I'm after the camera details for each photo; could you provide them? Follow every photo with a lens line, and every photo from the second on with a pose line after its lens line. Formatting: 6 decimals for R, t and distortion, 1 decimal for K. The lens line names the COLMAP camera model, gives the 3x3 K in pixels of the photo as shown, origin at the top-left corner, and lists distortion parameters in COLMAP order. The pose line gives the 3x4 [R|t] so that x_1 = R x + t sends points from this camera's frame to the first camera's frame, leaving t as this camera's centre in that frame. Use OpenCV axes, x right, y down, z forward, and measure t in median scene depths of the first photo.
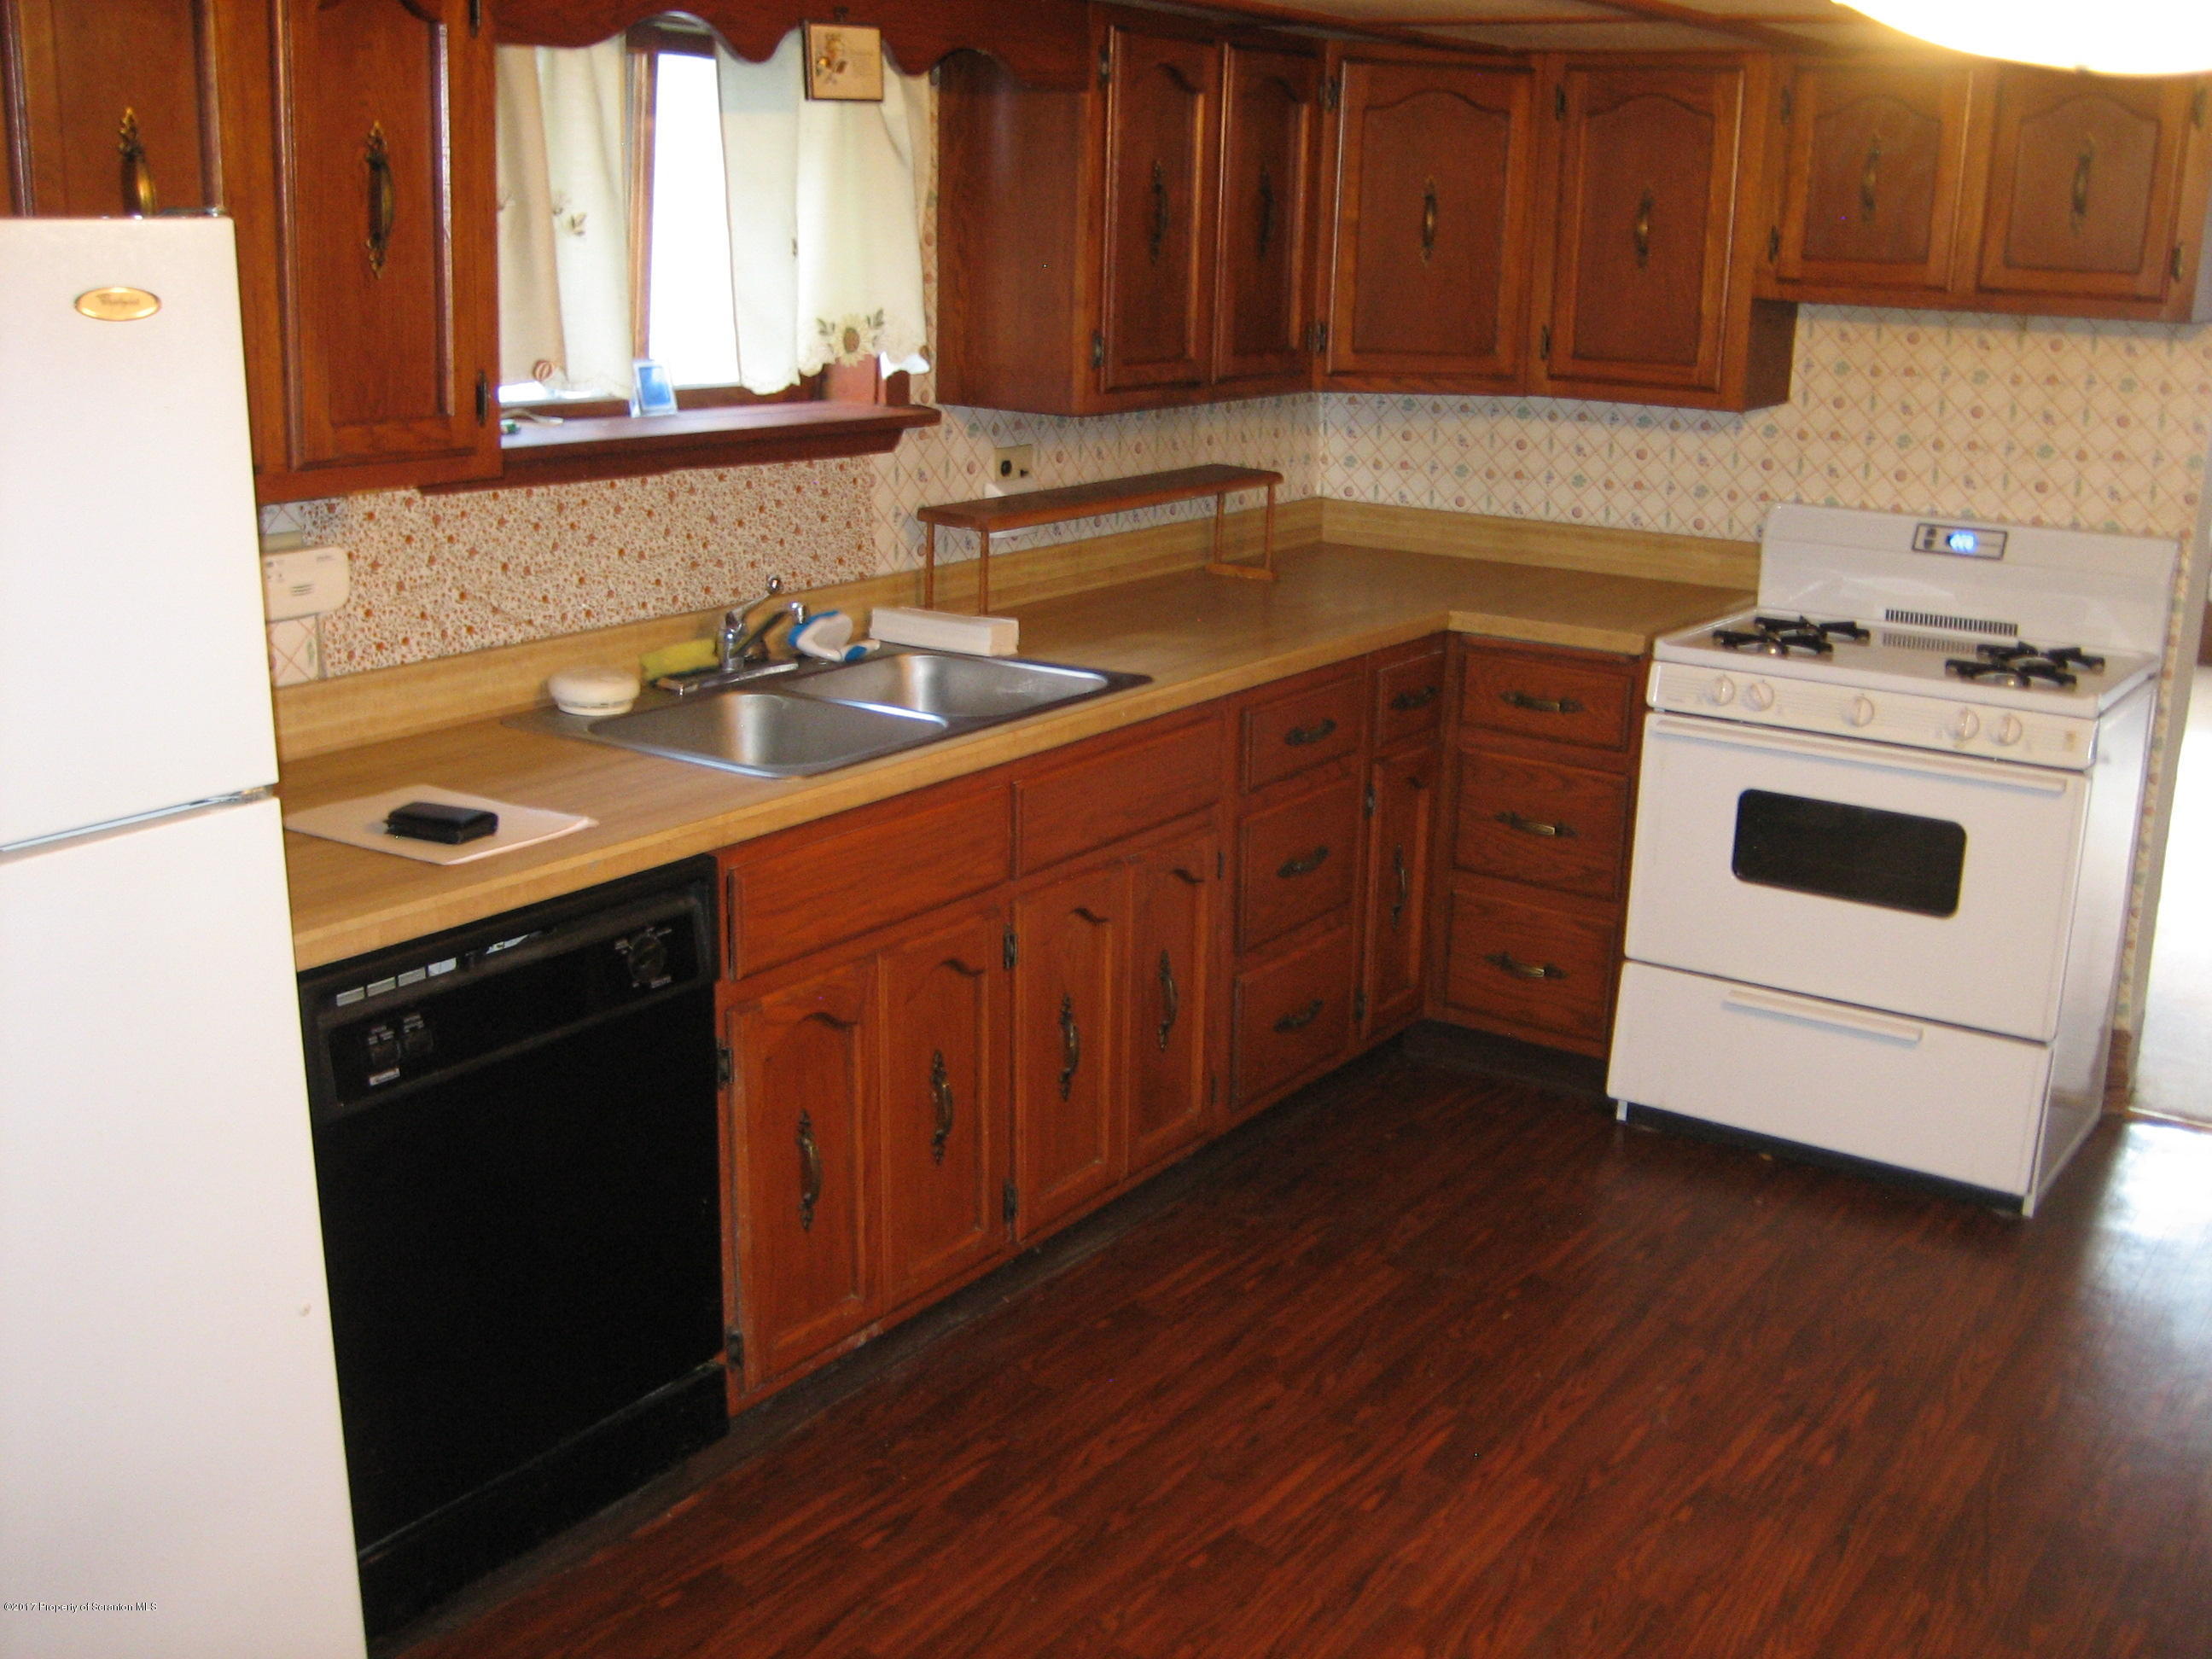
lens RADIAL K [[2330.6, 0, 1125.2], [0, 2330.6, 836.6], [0, 0, 1]] dist [-0.023023, 0.000000]
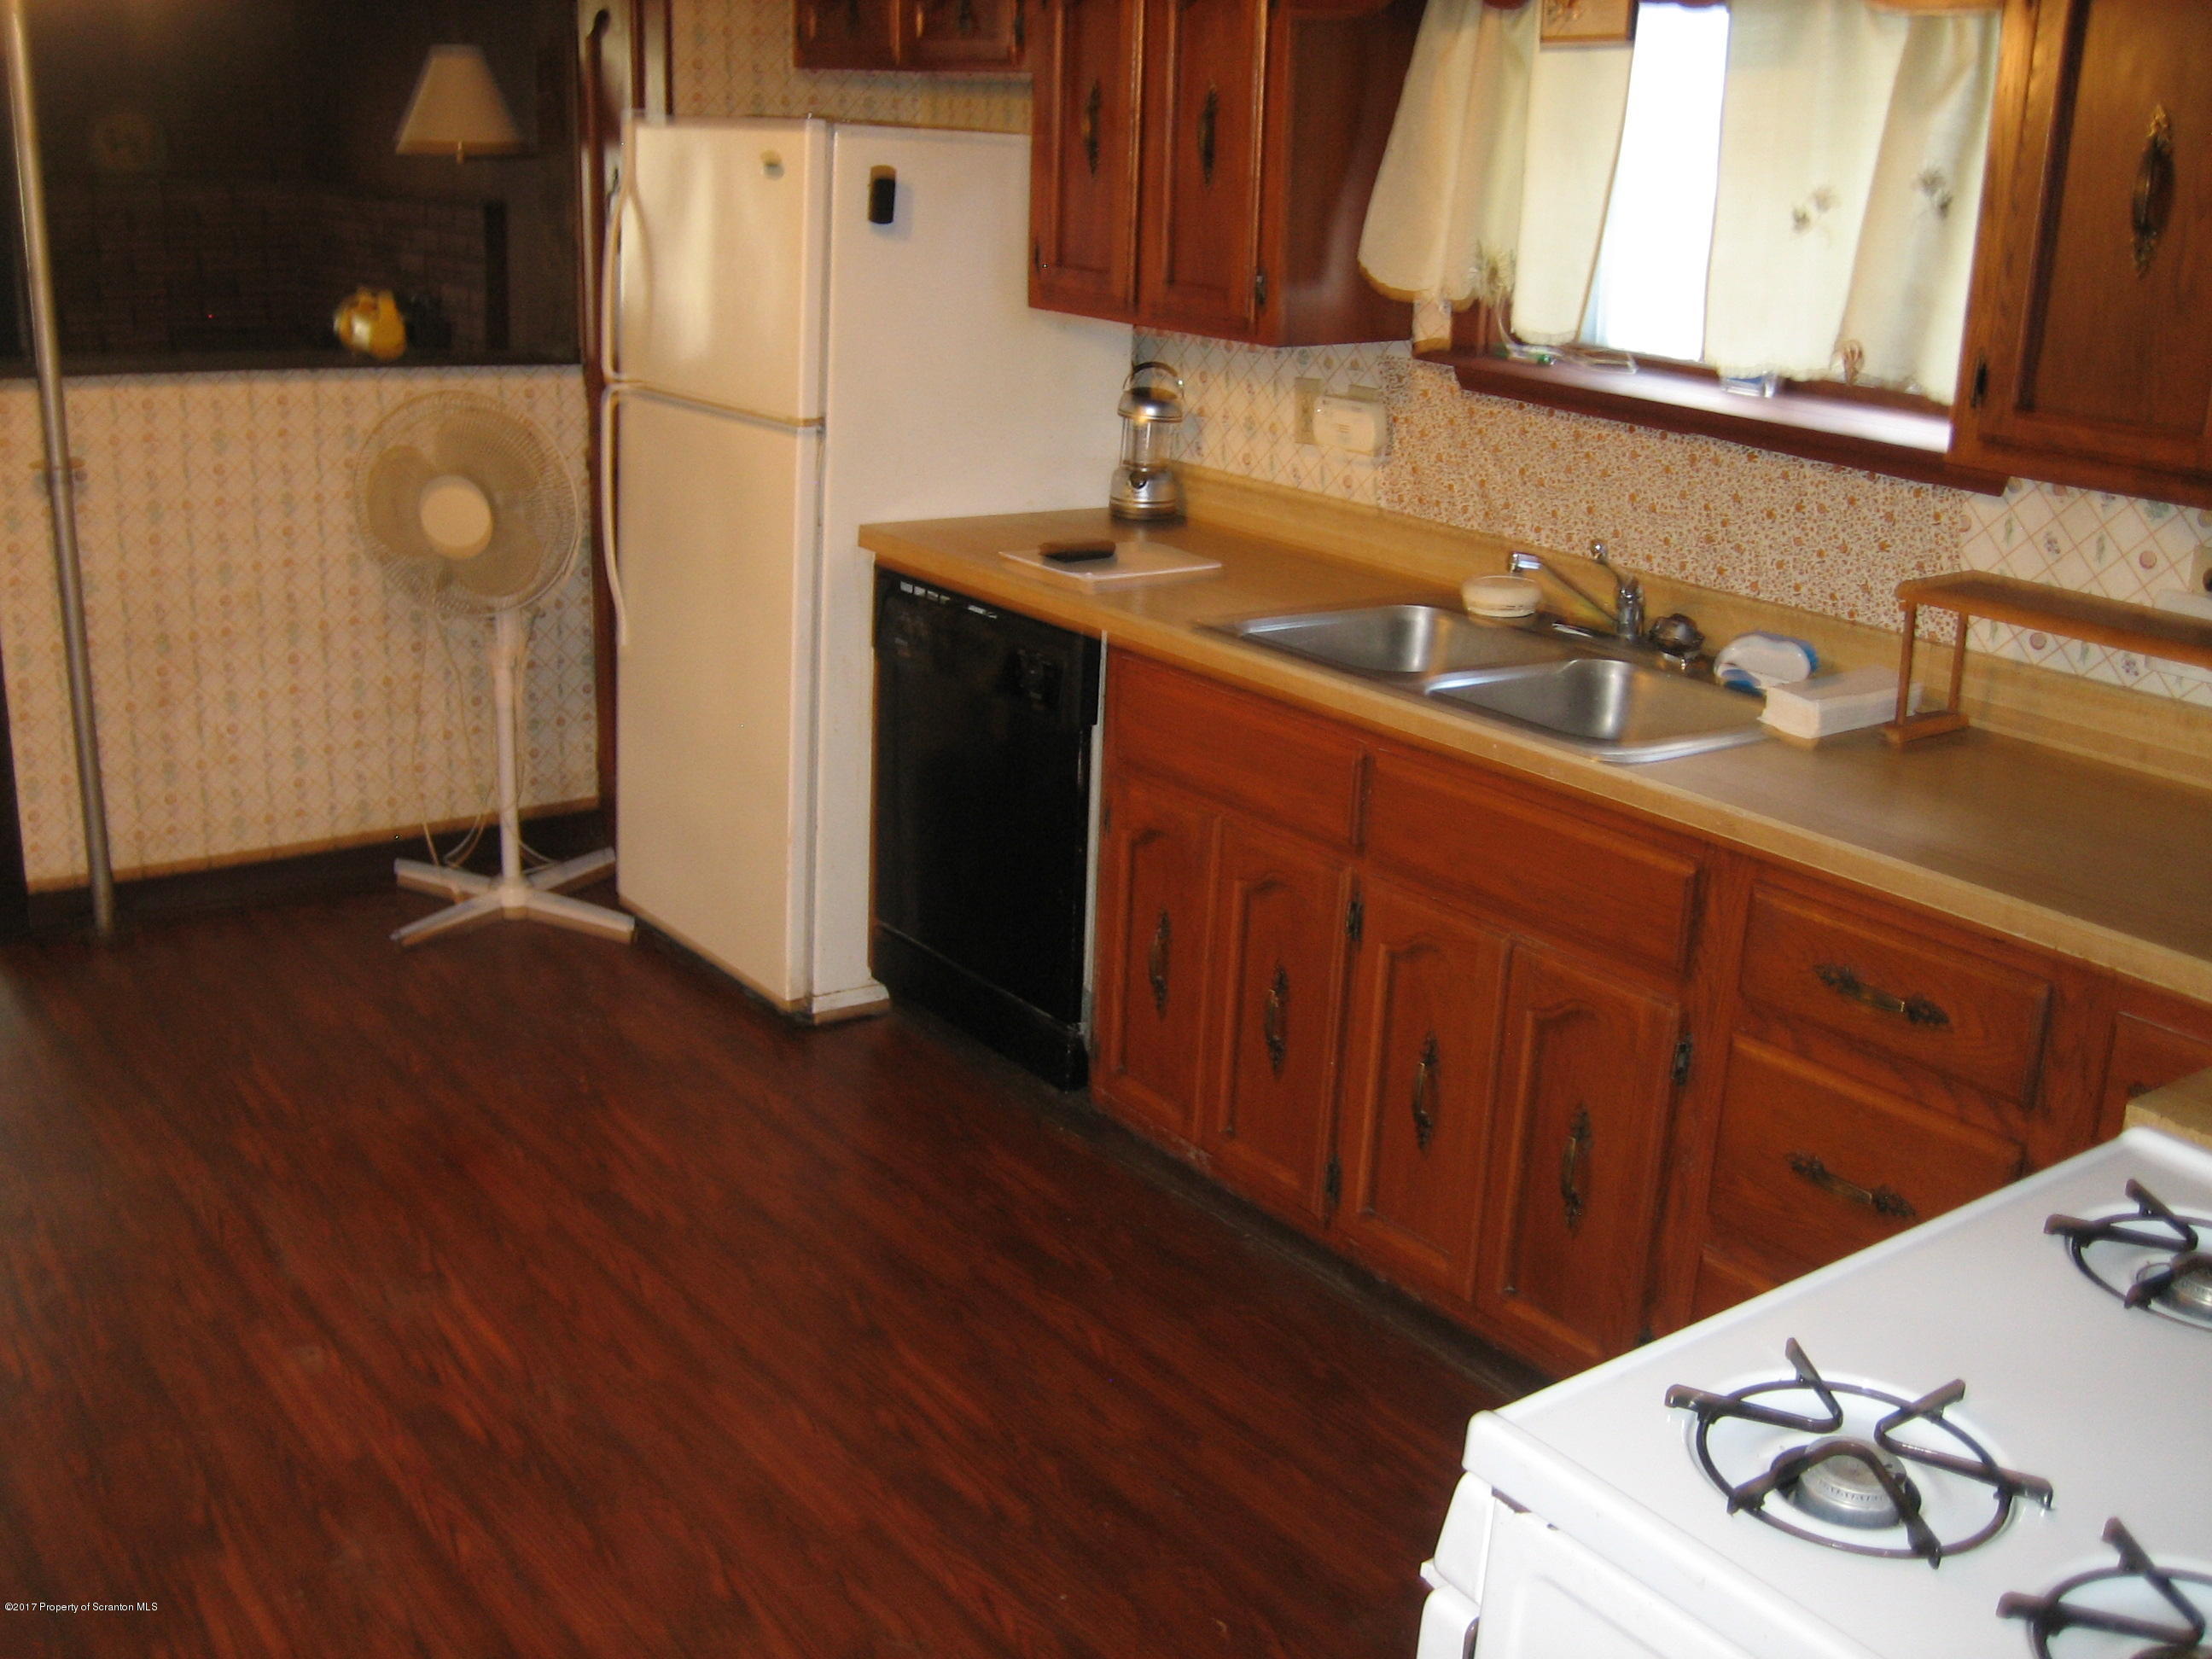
lens RADIAL K [[2330.6, 0, 1128.3], [0, 2330.6, 820.1], [0, 0, 1]] dist [-0.023023, 0.000000]
pose [[-0.309742, 0.243885, -0.919010, 0.803212], [-0.309567, 0.888015, 0.339995, -0.269233], [0.899015, 0.389806, -0.199557, 1.038529]]
